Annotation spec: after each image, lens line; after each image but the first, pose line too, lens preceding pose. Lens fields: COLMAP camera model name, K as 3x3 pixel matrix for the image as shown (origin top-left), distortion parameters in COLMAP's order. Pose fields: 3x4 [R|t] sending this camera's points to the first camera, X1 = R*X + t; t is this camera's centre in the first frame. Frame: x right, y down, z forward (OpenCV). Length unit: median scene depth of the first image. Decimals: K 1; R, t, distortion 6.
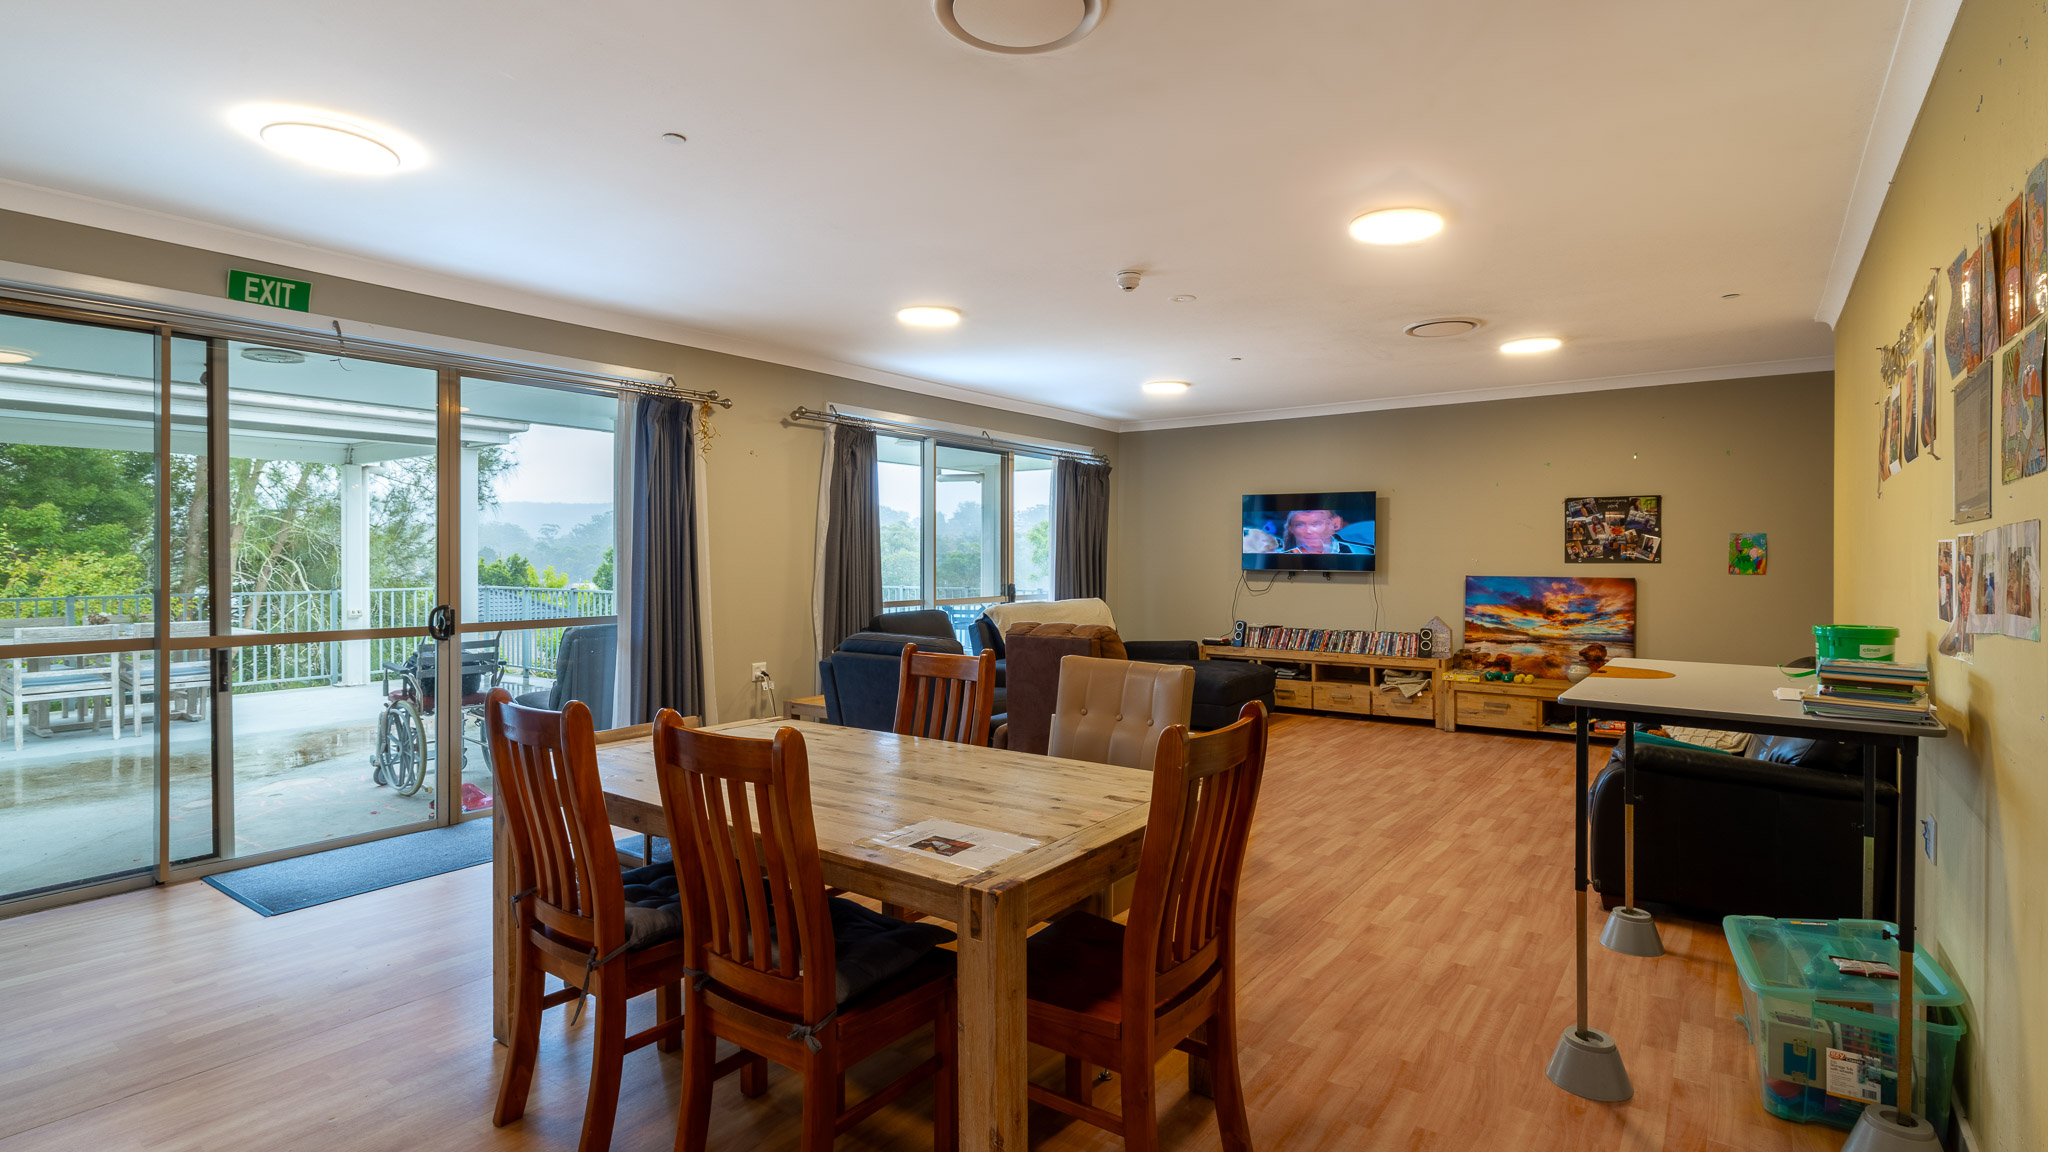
lens RADIAL K [[984.8, 0, 1022.6], [0, 984.8, 560.2], [0, 0, 1]] dist [0.004223, 0.000195]
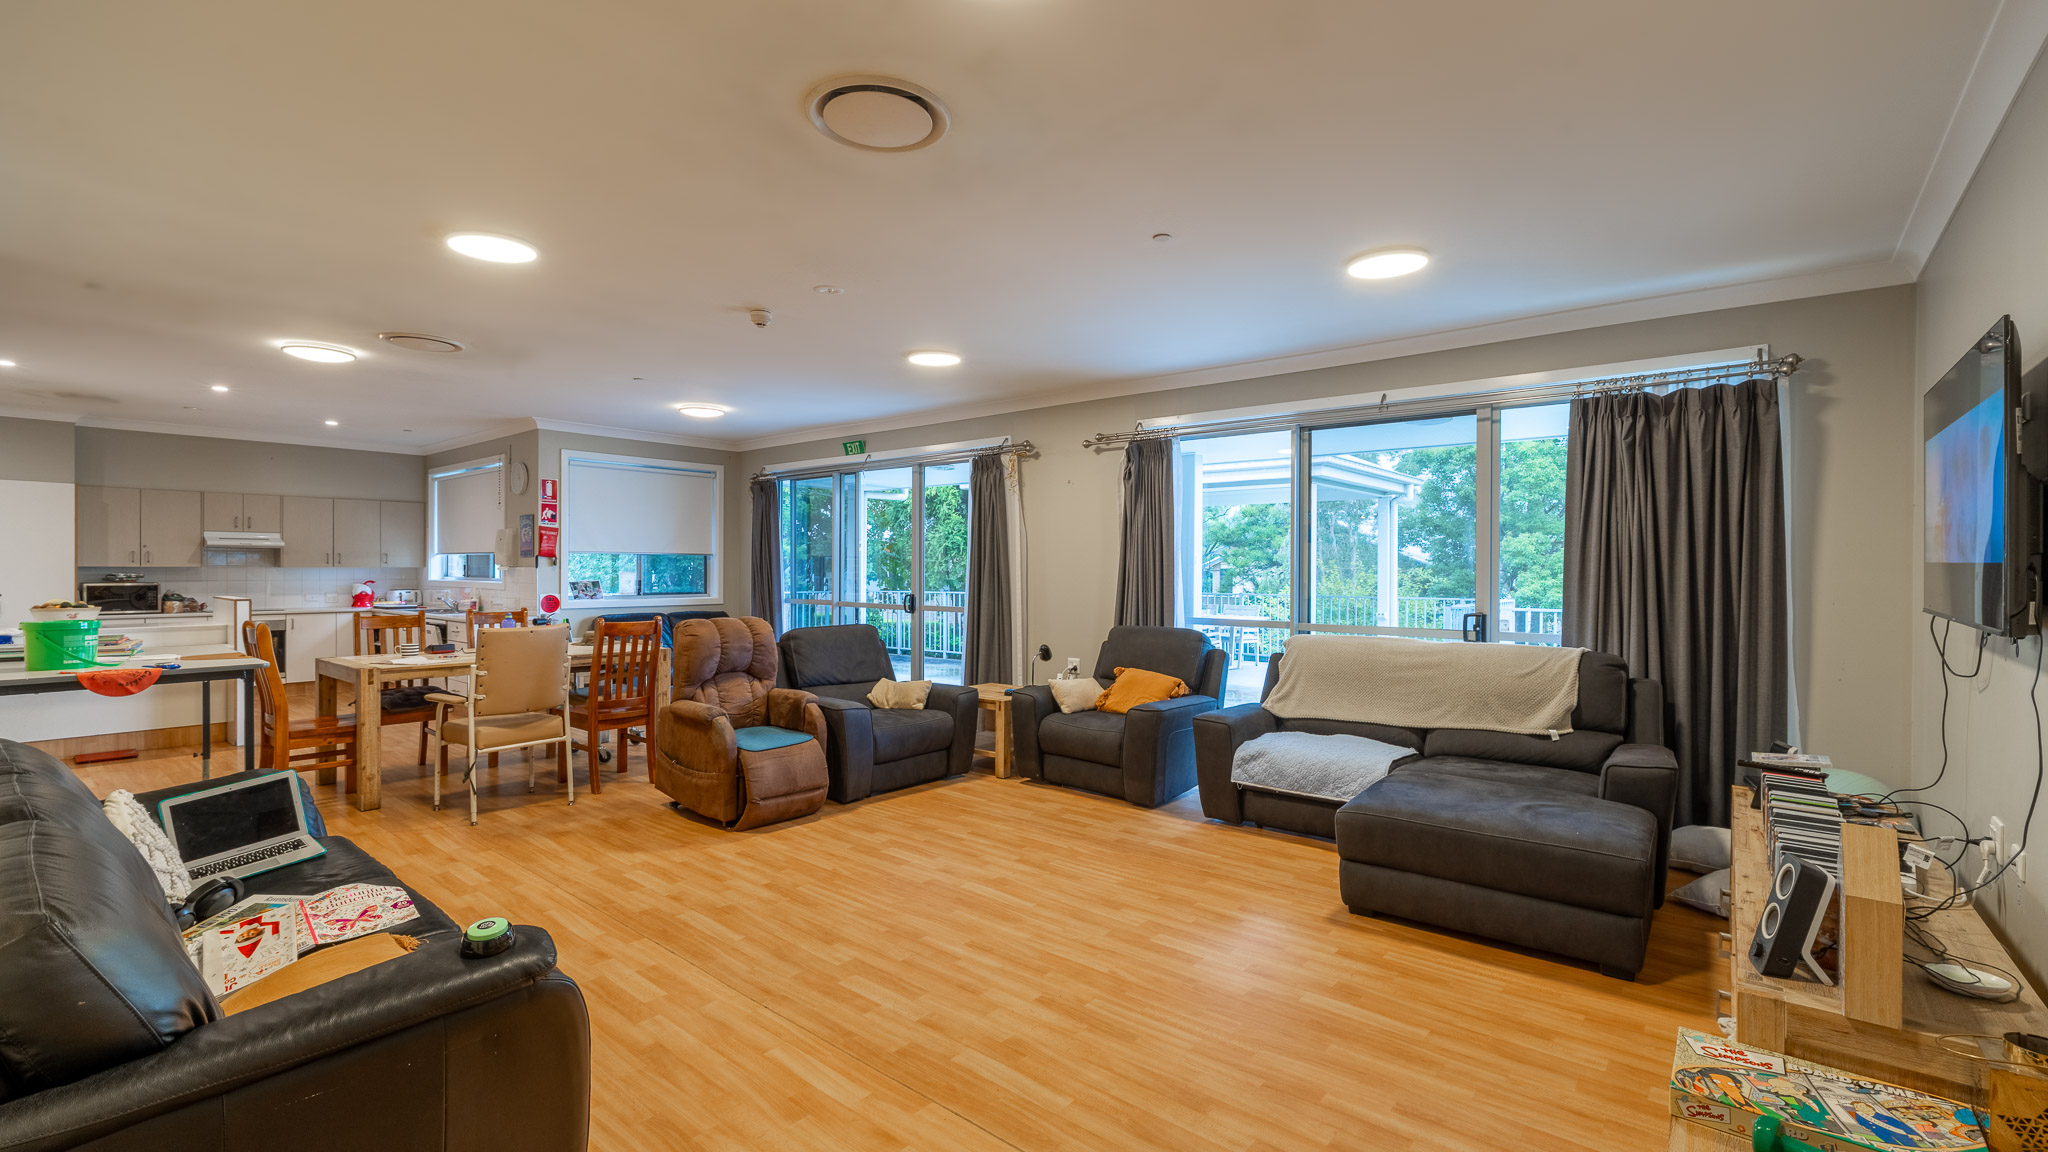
lens RADIAL K [[873.8, 0, 1021.0], [0, 873.8, 575.1], [0, 0, 1]] dist [-0.003881, 0.000007]
pose [[-0.065256, 0.008864, -0.997829, 1.060348], [-0.009667, 0.999908, 0.009515, -0.006213], [0.997822, 0.010267, -0.065164, 1.345152]]
